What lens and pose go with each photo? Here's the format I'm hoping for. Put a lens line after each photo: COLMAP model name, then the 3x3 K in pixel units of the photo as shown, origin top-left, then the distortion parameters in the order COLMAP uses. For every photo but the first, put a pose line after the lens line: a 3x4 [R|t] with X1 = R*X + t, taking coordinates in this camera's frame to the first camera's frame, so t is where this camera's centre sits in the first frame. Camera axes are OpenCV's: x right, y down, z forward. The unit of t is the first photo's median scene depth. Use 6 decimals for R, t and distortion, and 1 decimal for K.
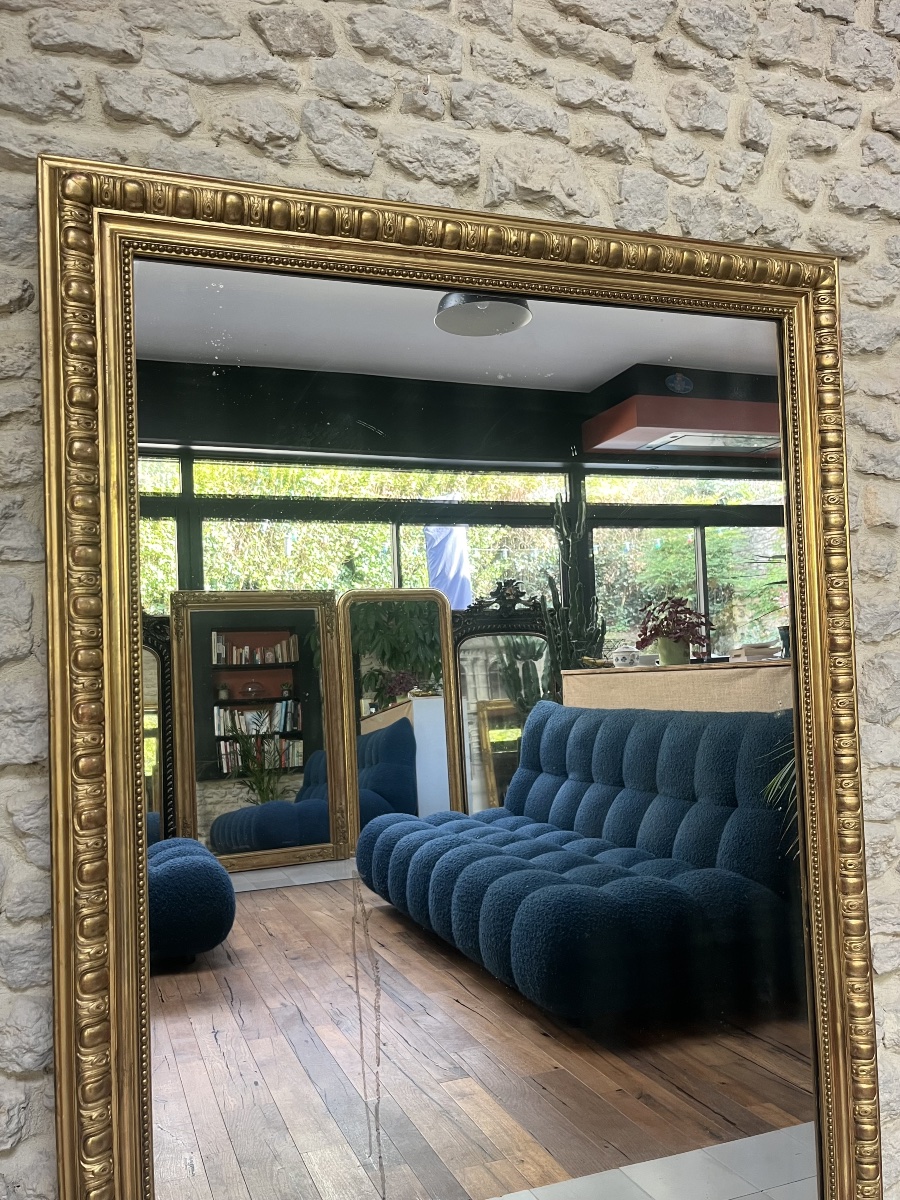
lens RADIAL K [[1002.8, 0, 468.9], [0, 1002.8, 609.6], [0, 0, 1]] dist [0.064293, -0.090599]
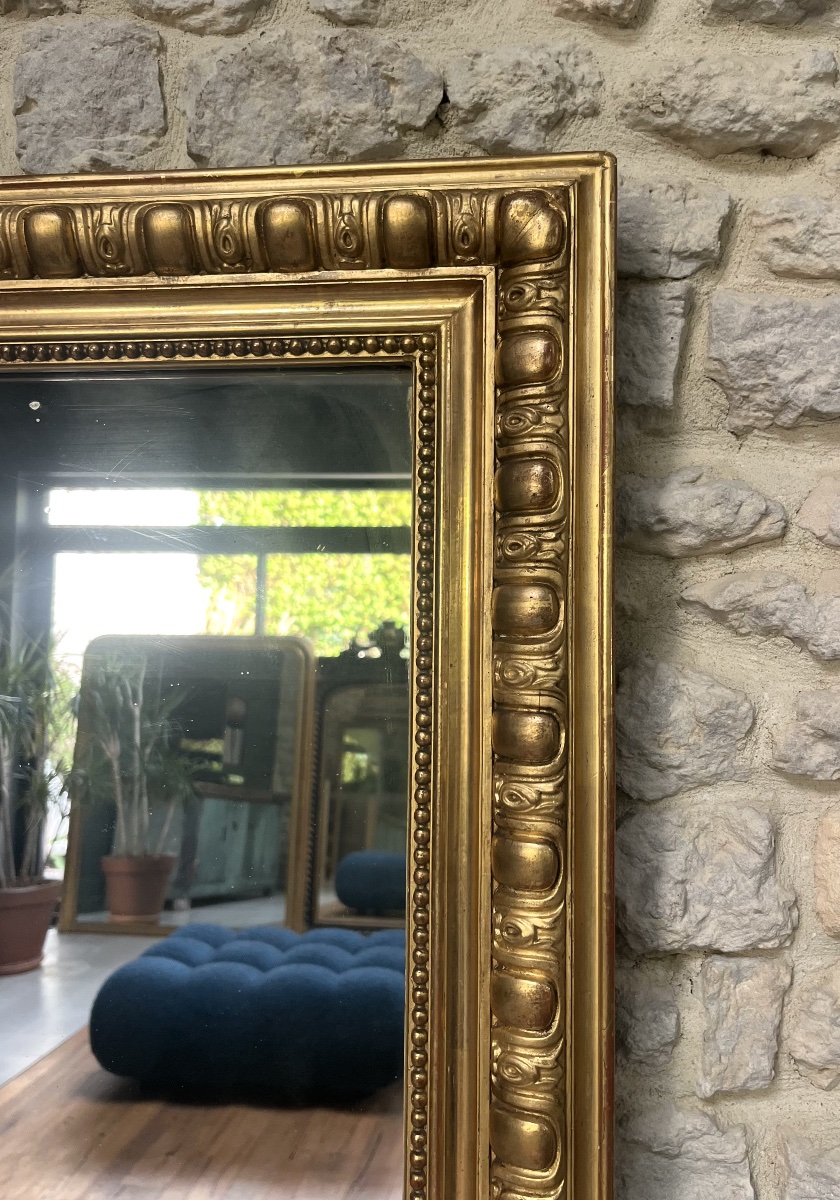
lens RADIAL K [[1016.2, 0, 453.2], [0, 1016.2, 601.3], [0, 0, 1]] dist [0.042779, -0.049785]
pose [[0.888705, 0.026063, -0.457738, 0.438891], [-0.027550, 0.999615, 0.003428, -0.190864], [0.457651, 0.009564, 0.889081, 0.640308]]
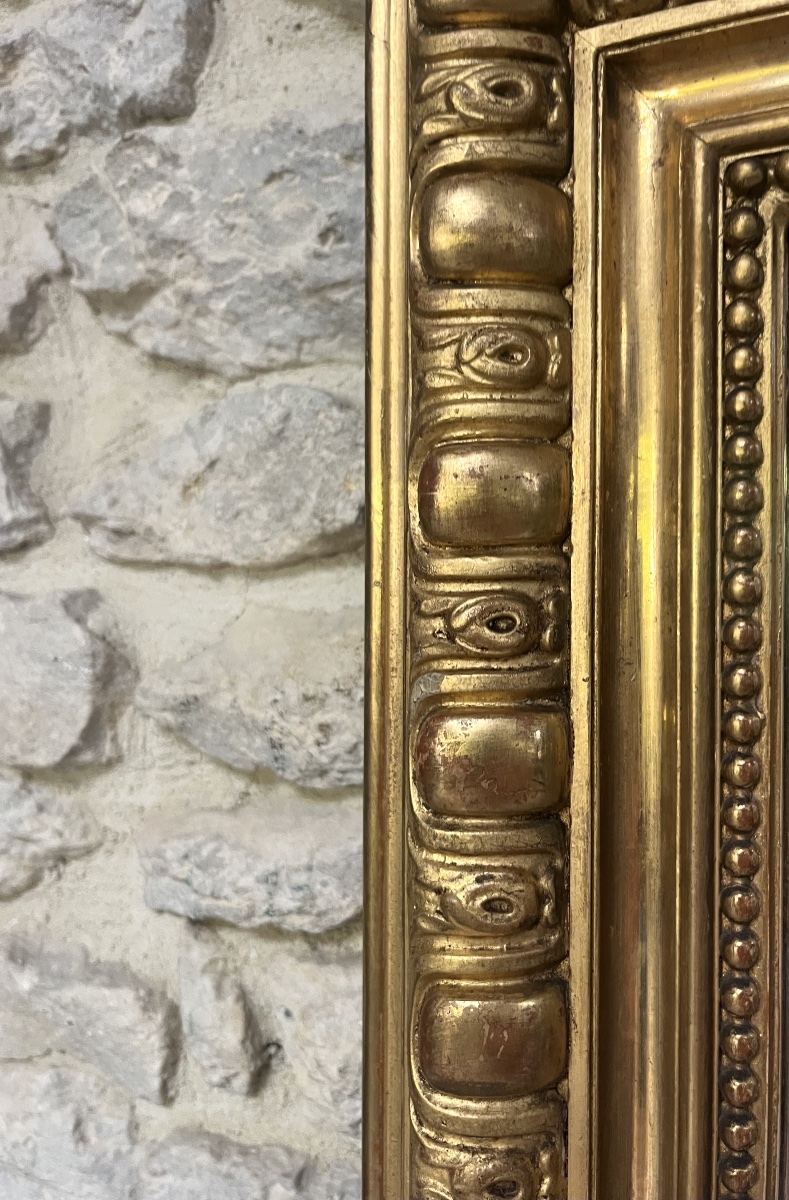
lens RADIAL K [[1028.8, 0, 394.5], [0, 1028.8, 600.0], [0, 0, 1]] dist [-0.004983, -0.003769]
pose [[0.638630, 0.035546, -0.768692, -0.165586], [-0.002538, 0.999024, 0.044089, -0.206458], [0.769510, -0.026206, 0.638097, 0.586848]]
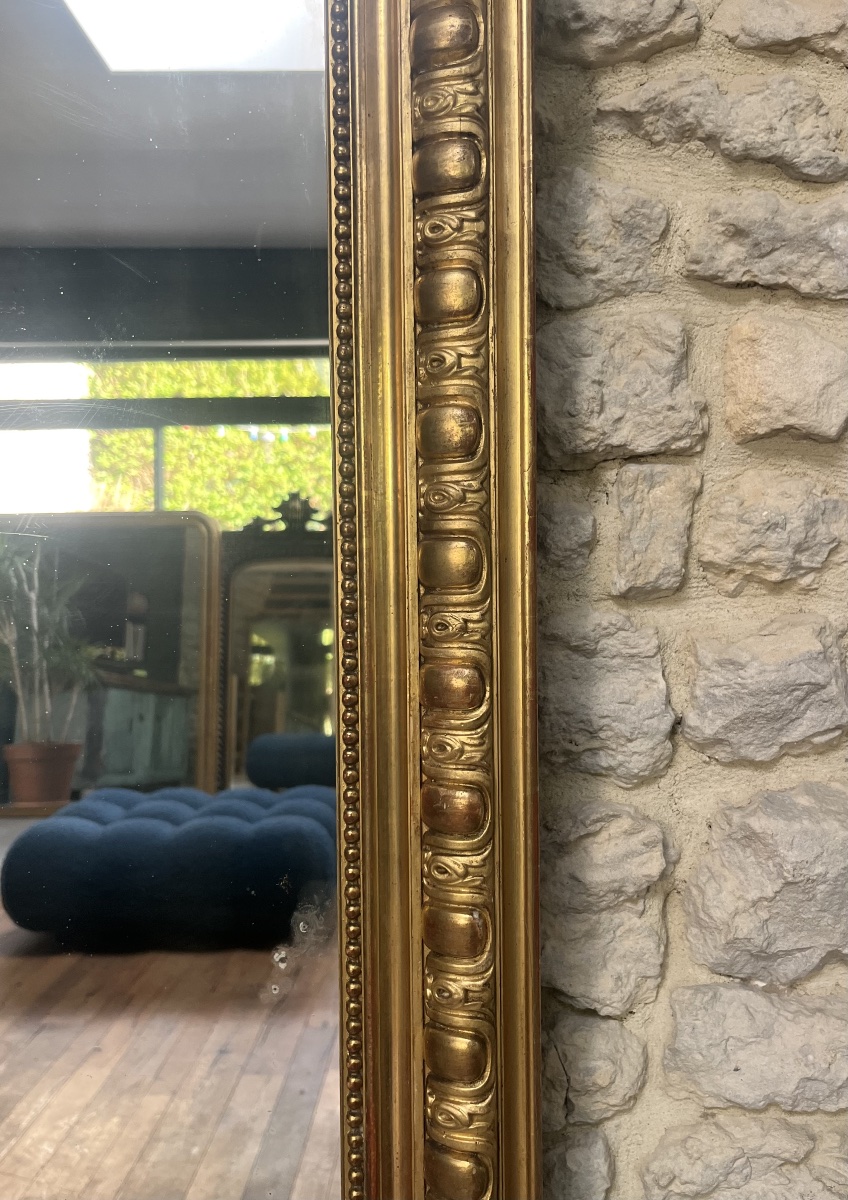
lens RADIAL K [[1023.4, 0, 450.3], [0, 1023.4, 593.7], [0, 0, 1]] dist [0.017370, -0.008802]
pose [[0.926523, 0.041797, -0.373909, 0.440221], [-0.012260, 0.996636, 0.081028, -0.056264], [0.376038, -0.070491, 0.923919, 0.631341]]
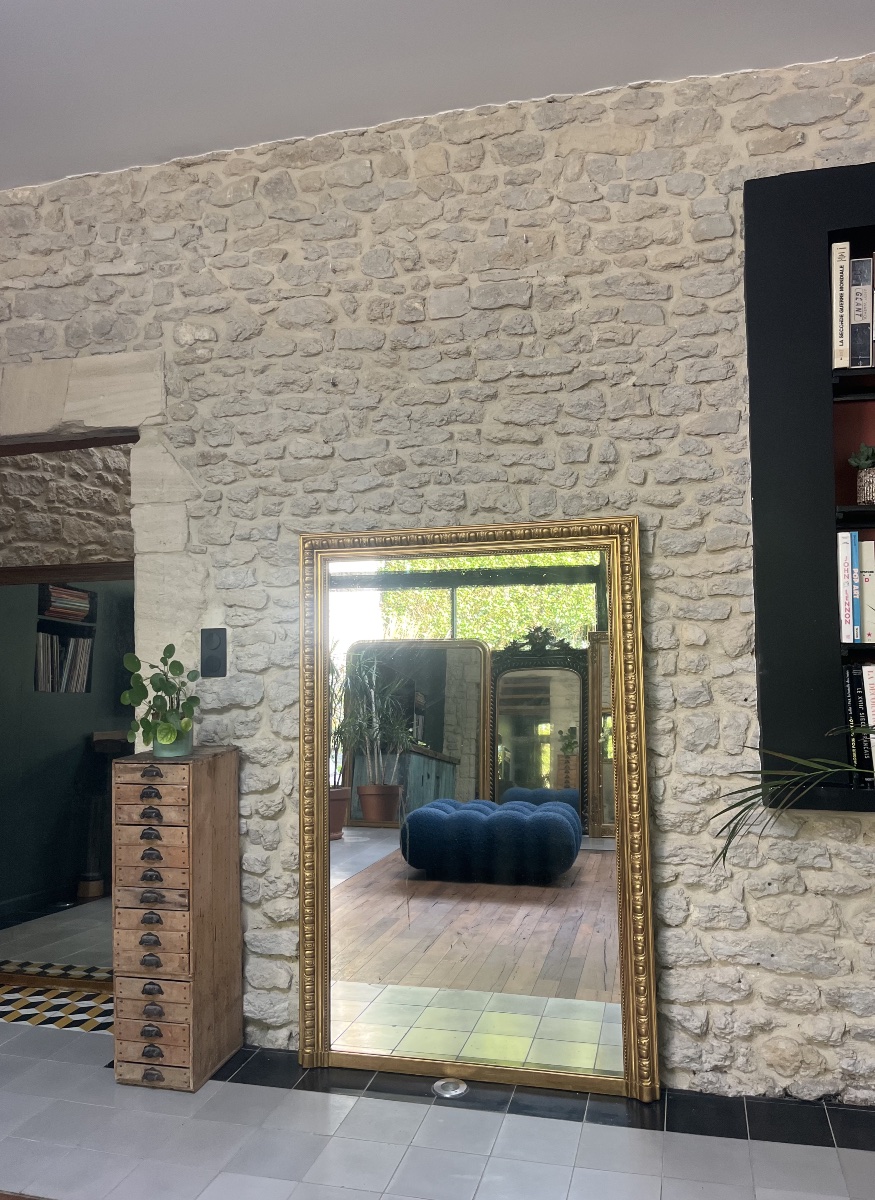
lens RADIAL K [[894.5, 0, 437.5], [0, 894.5, 600.0], [0, 0, 1]] dist [0.046440, -0.062431]
pose [[0.810624, -0.018901, -0.585262, 1.006363], [0.003771, 0.999627, -0.027061, -0.123839], [0.585555, 0.019729, 0.810392, -0.629822]]
